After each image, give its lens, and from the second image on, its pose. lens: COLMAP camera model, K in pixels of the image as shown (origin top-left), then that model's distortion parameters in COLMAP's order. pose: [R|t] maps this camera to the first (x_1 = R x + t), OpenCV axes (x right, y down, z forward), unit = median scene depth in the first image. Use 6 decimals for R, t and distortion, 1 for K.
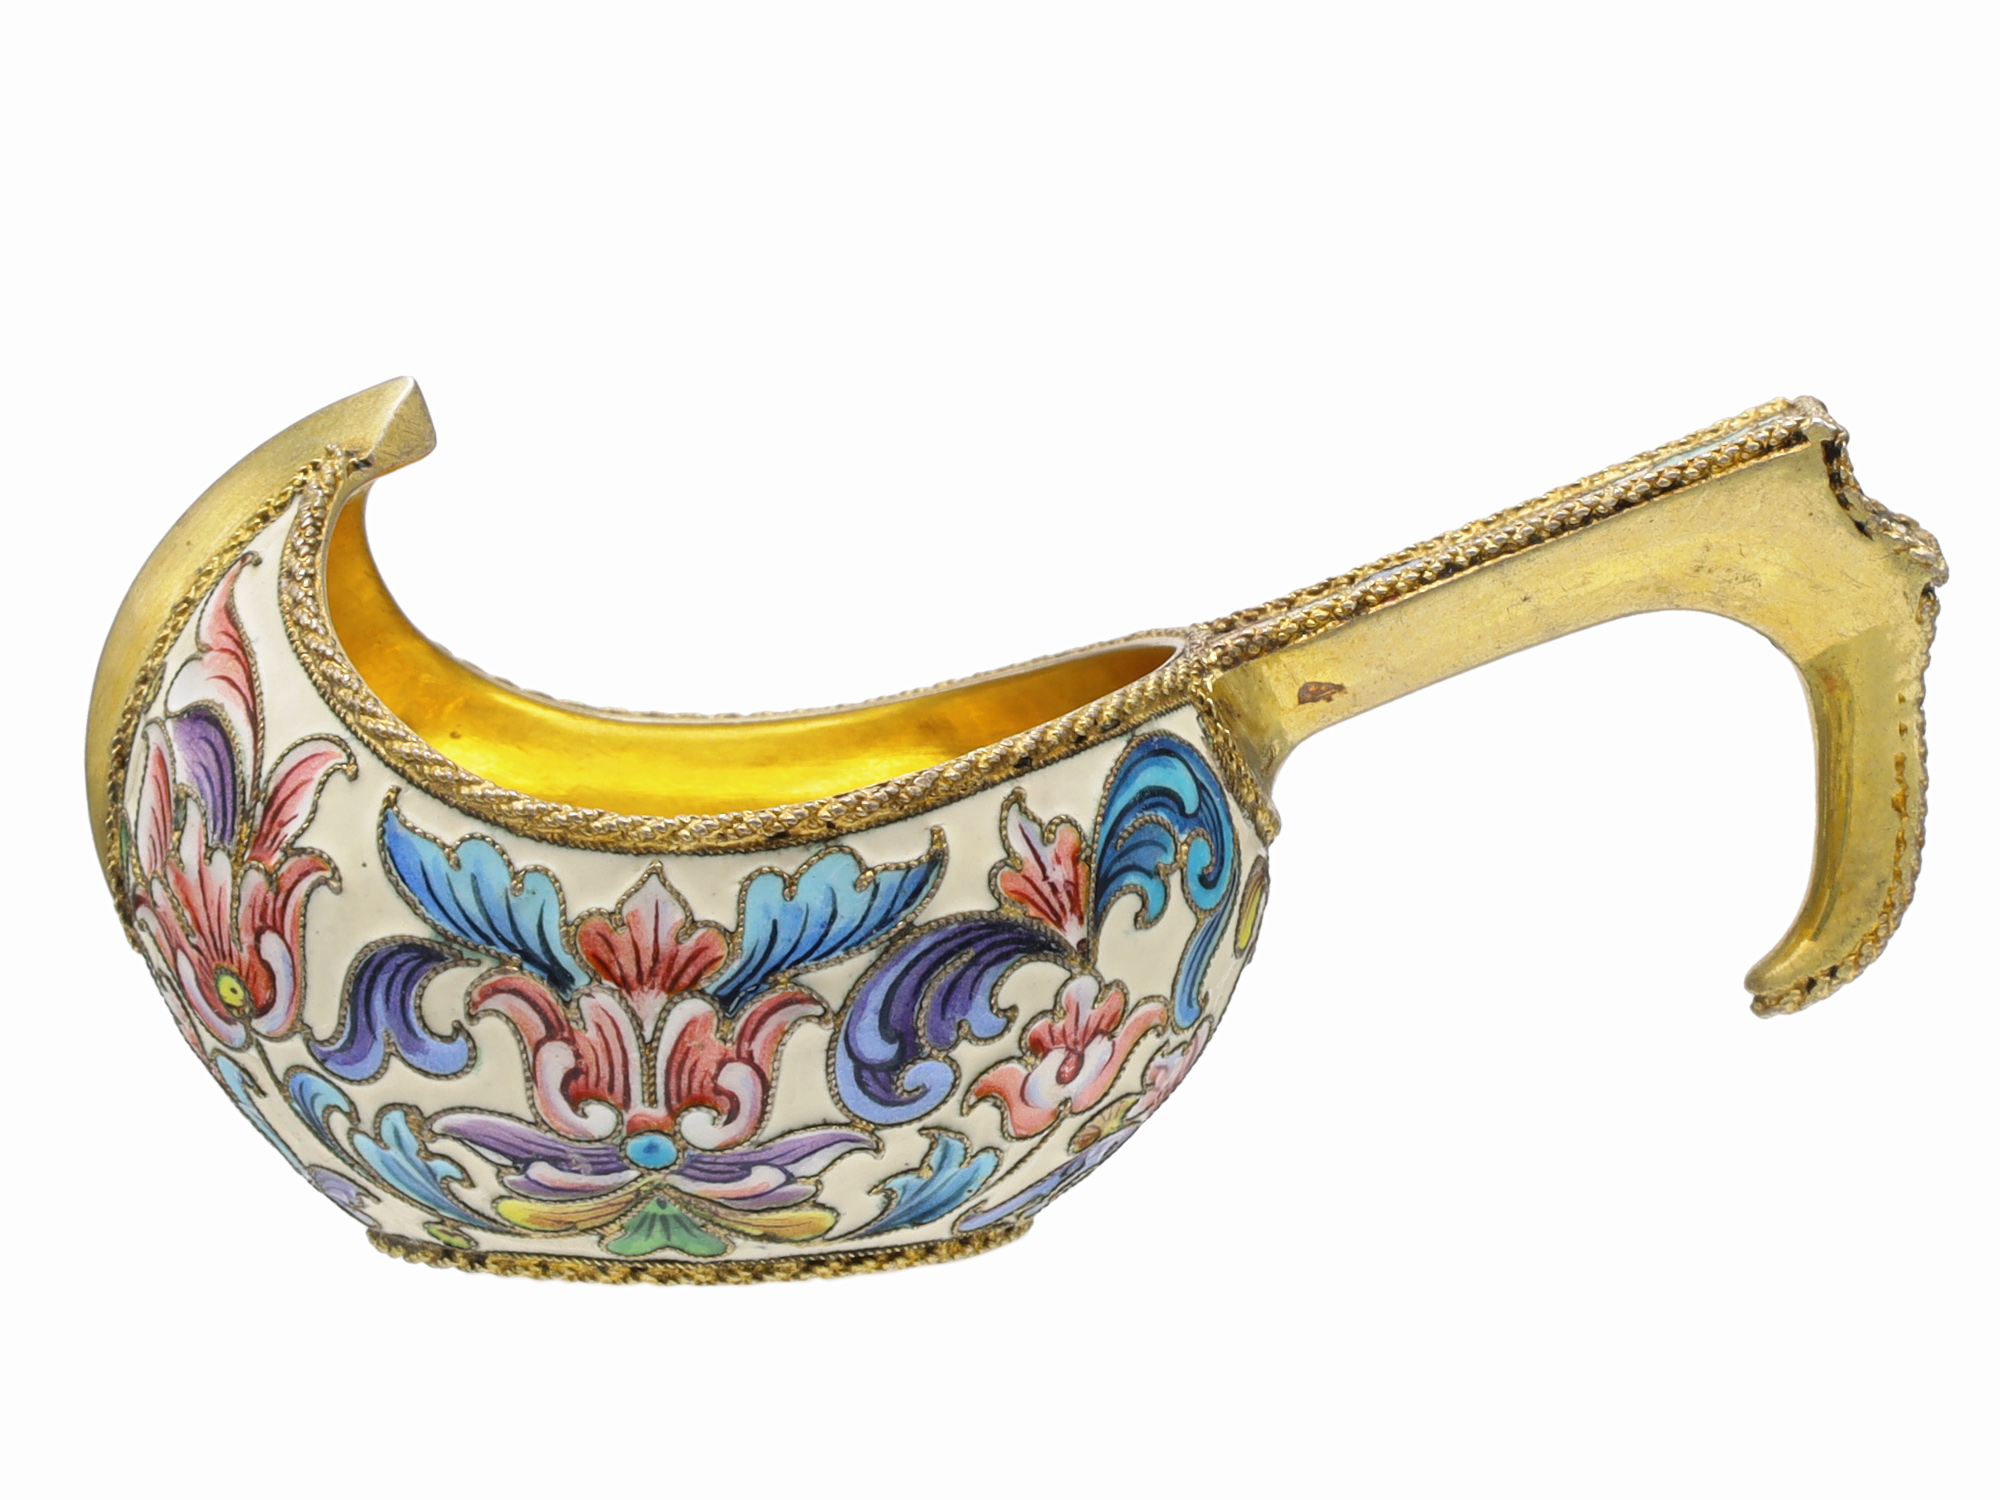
lens RADIAL K [[4495.3, 0, 1000.0], [0, 4495.3, 750.0], [0, 0, 1]] dist [0.007563, -0.157880]
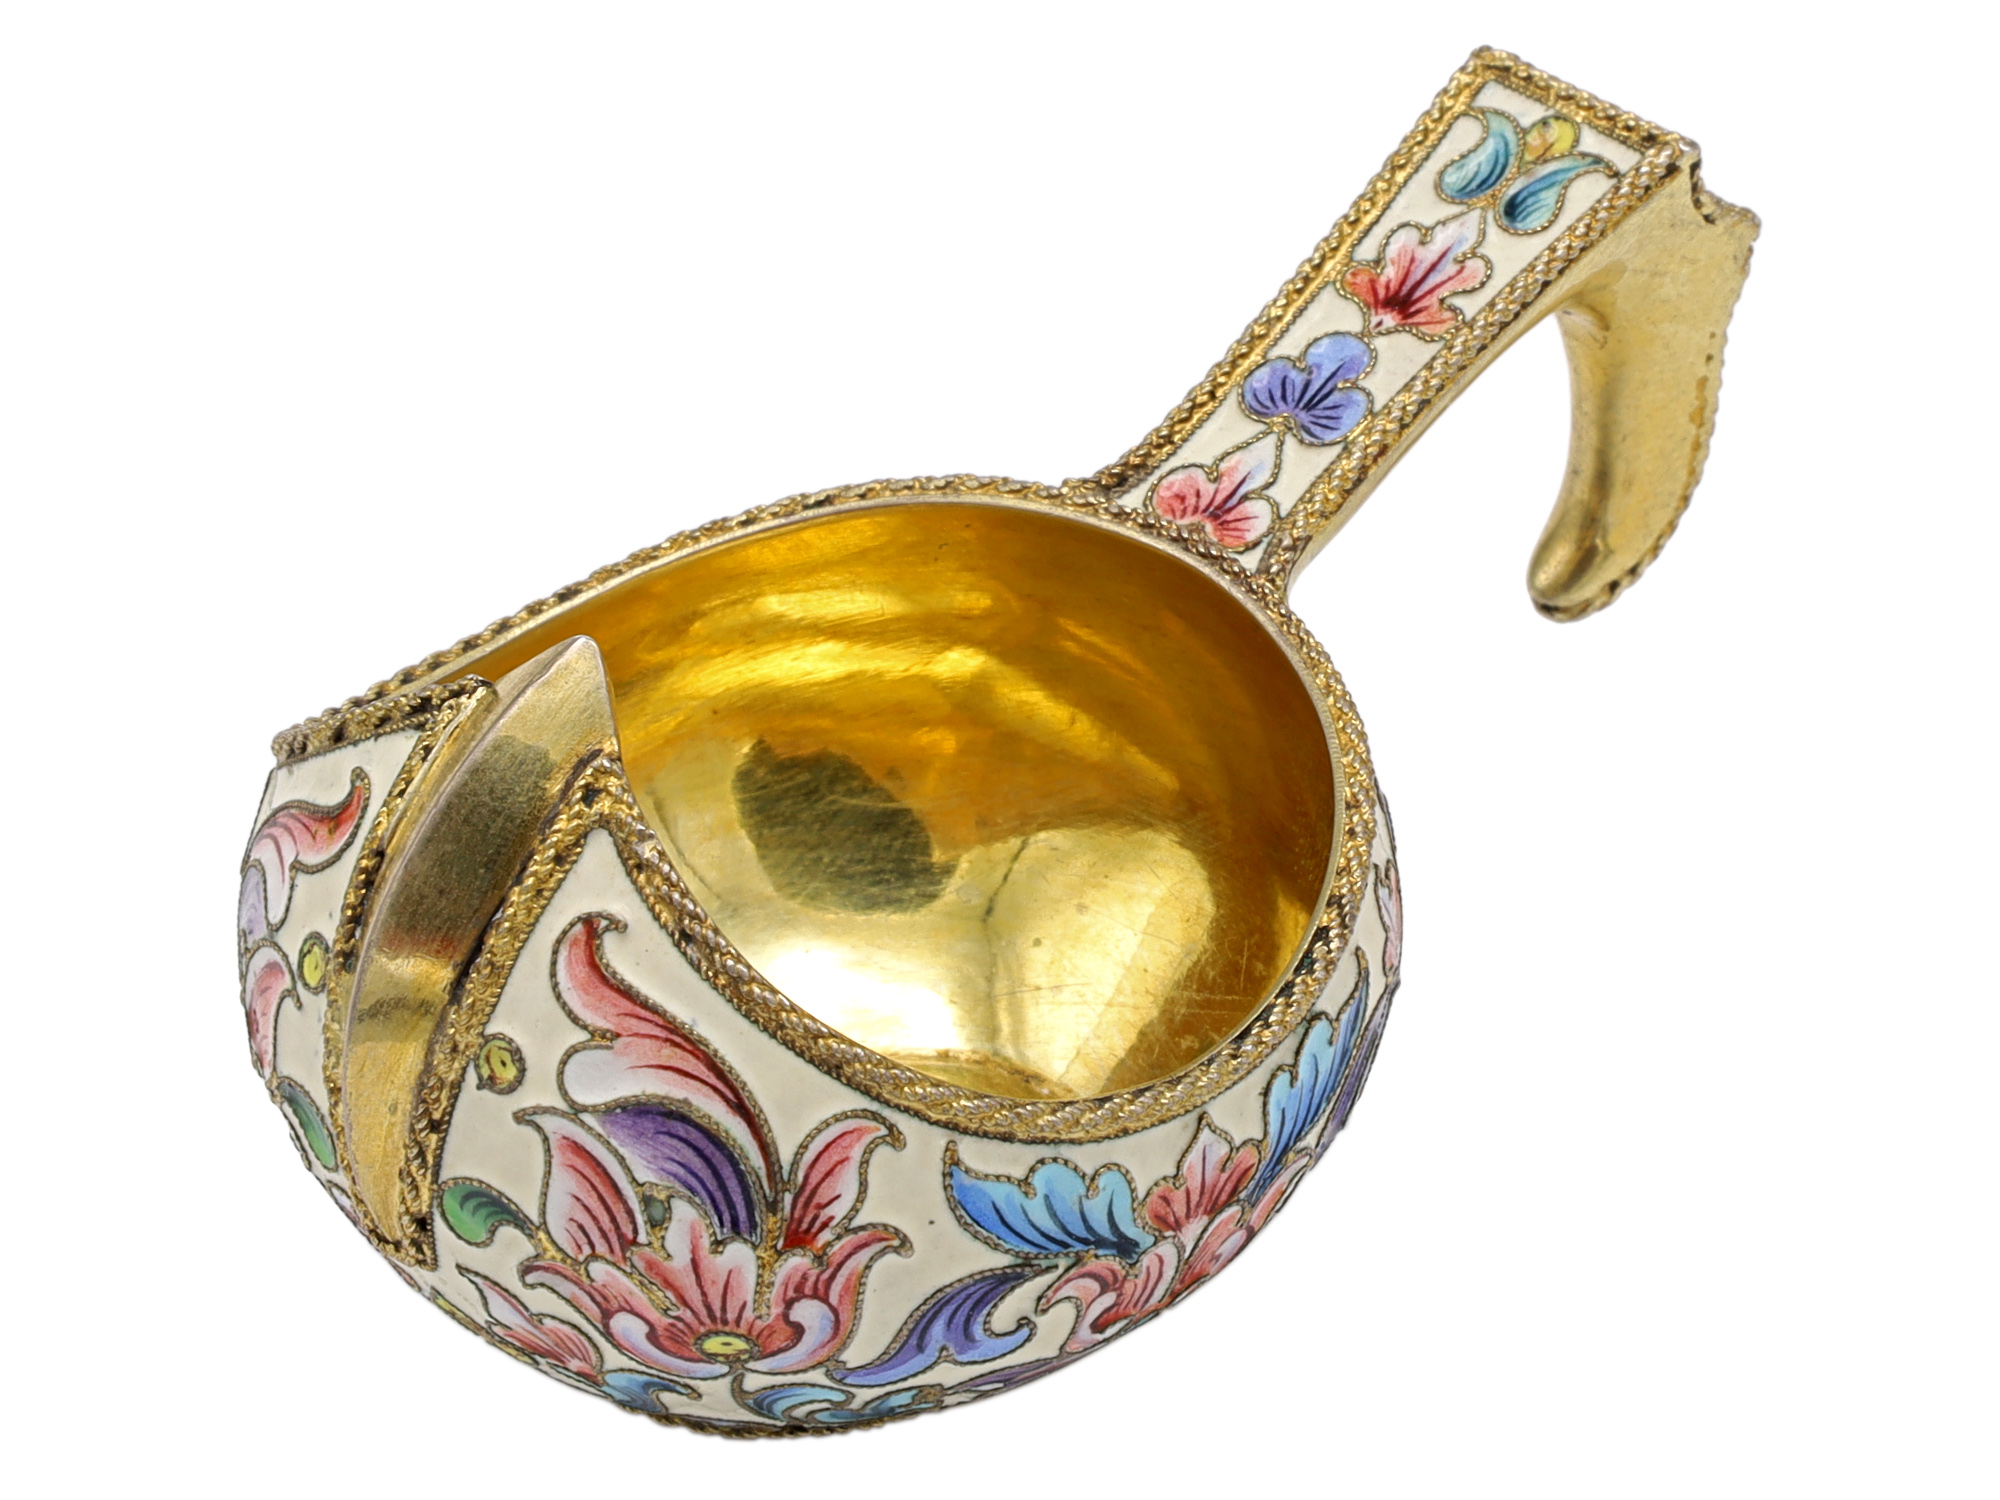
lens RADIAL K [[4495.3, 0, 1000.0], [0, 4495.3, 750.0], [0, 0, 1]] dist [0.007563, -0.157880]
pose [[0.903113, -0.334795, 0.268886, -0.351569], [0.273342, 0.931154, 0.241321, -0.296609], [-0.331167, -0.144442, 0.932451, 0.104726]]
